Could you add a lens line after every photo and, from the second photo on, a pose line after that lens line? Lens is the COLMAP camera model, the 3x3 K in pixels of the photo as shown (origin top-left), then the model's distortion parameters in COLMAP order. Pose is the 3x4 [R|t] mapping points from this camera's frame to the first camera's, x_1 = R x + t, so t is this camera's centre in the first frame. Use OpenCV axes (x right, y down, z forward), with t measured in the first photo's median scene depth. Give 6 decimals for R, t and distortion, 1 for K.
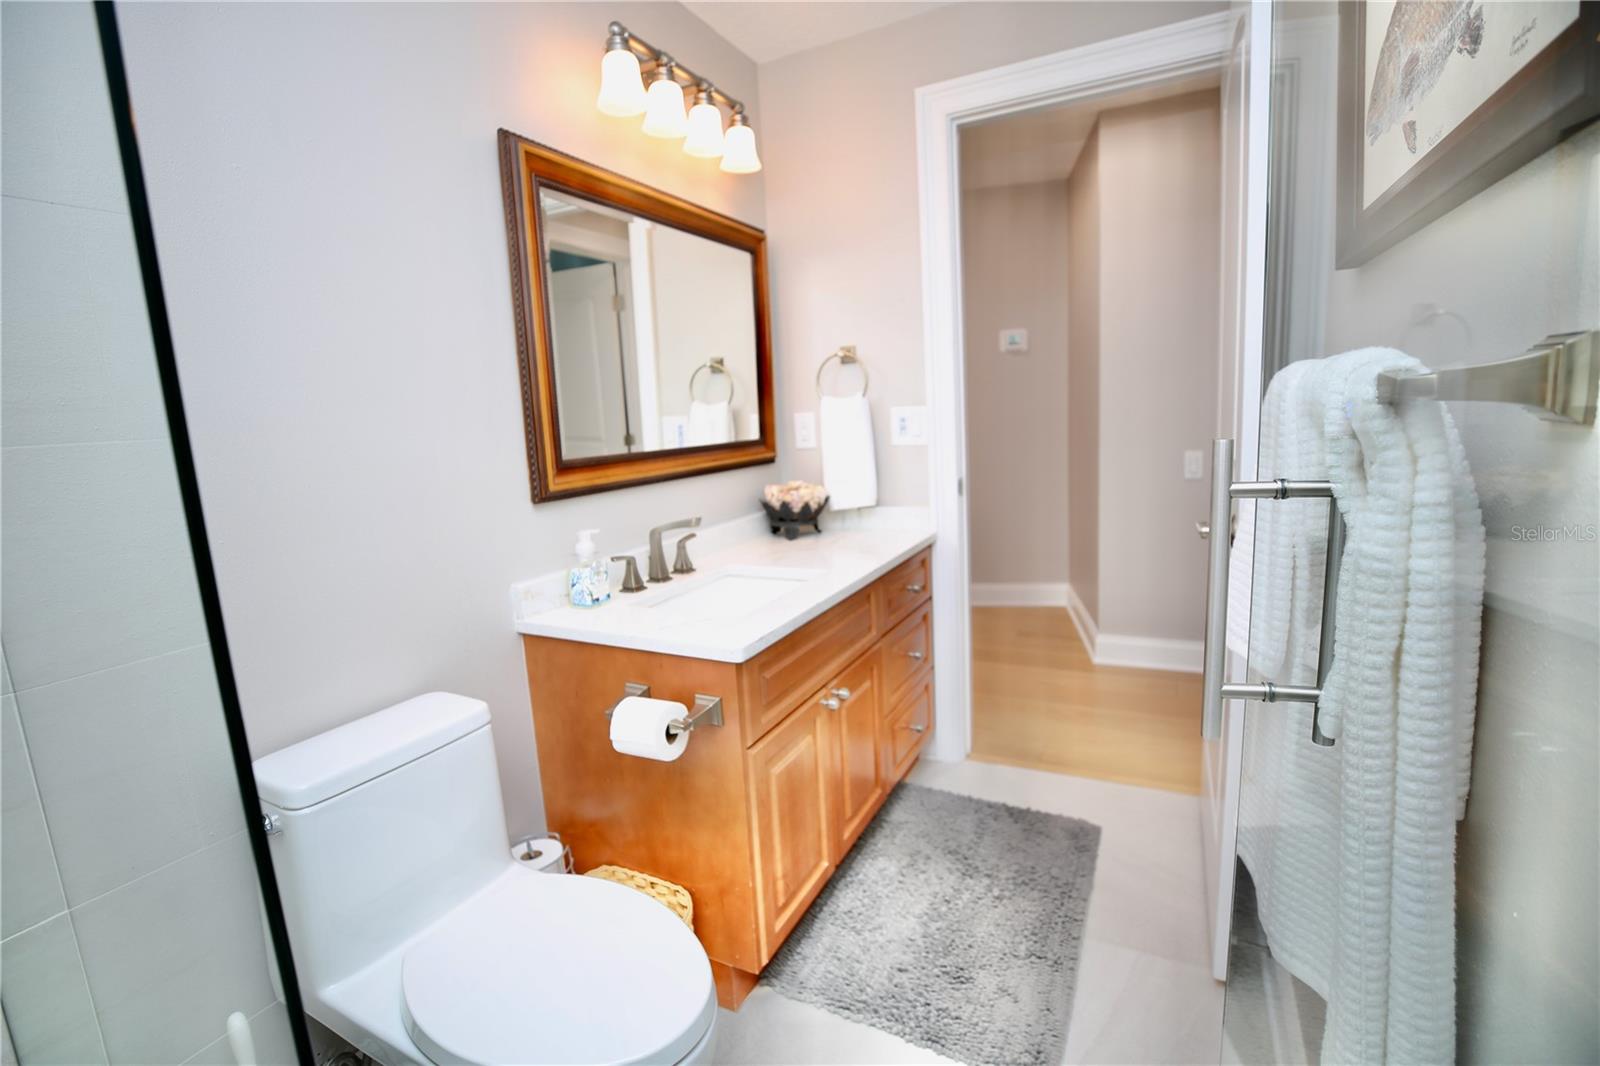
lens RADIAL K [[722.1, 0, 803.8], [0, 722.1, 529.1], [0, 0, 1]] dist [-0.049504, 0.015596]
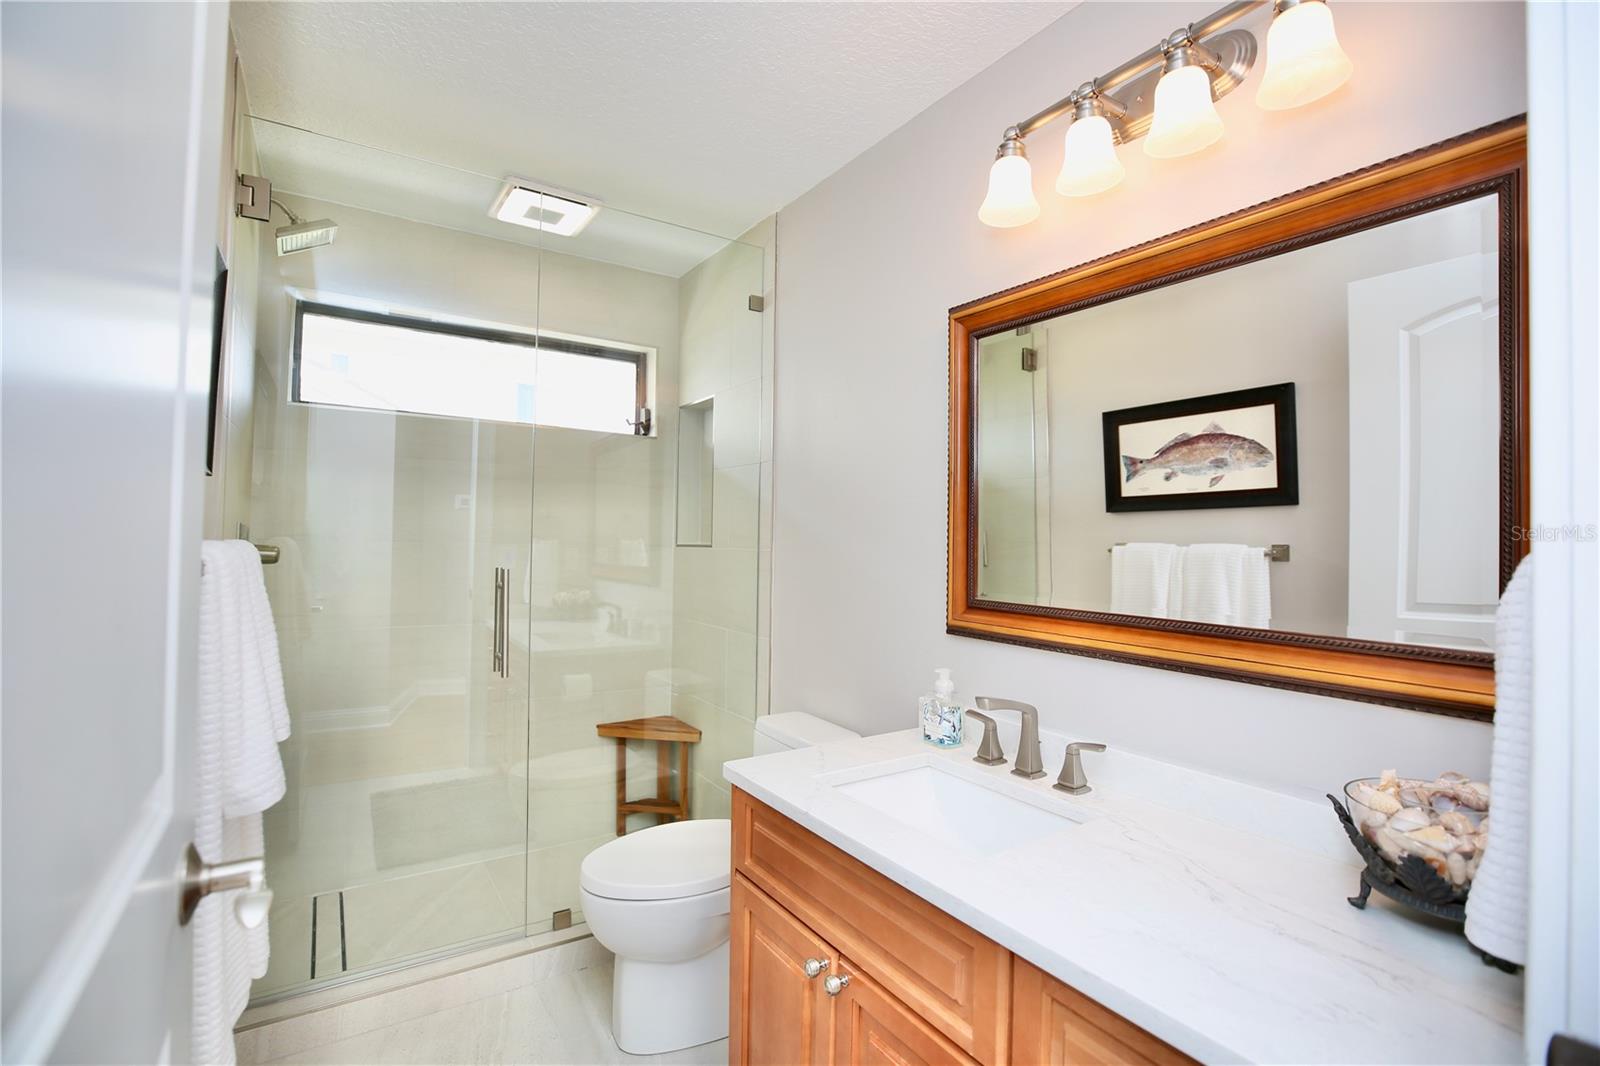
lens RADIAL K [[722.1, 0, 803.8], [0, 722.1, 529.1], [0, 0, 1]] dist [-0.049504, 0.015596]
pose [[-0.500961, 0.030388, -0.864936, 0.604313], [-0.140505, 0.983270, 0.115924, -0.255396], [0.853989, 0.179601, -0.488310, 1.183679]]
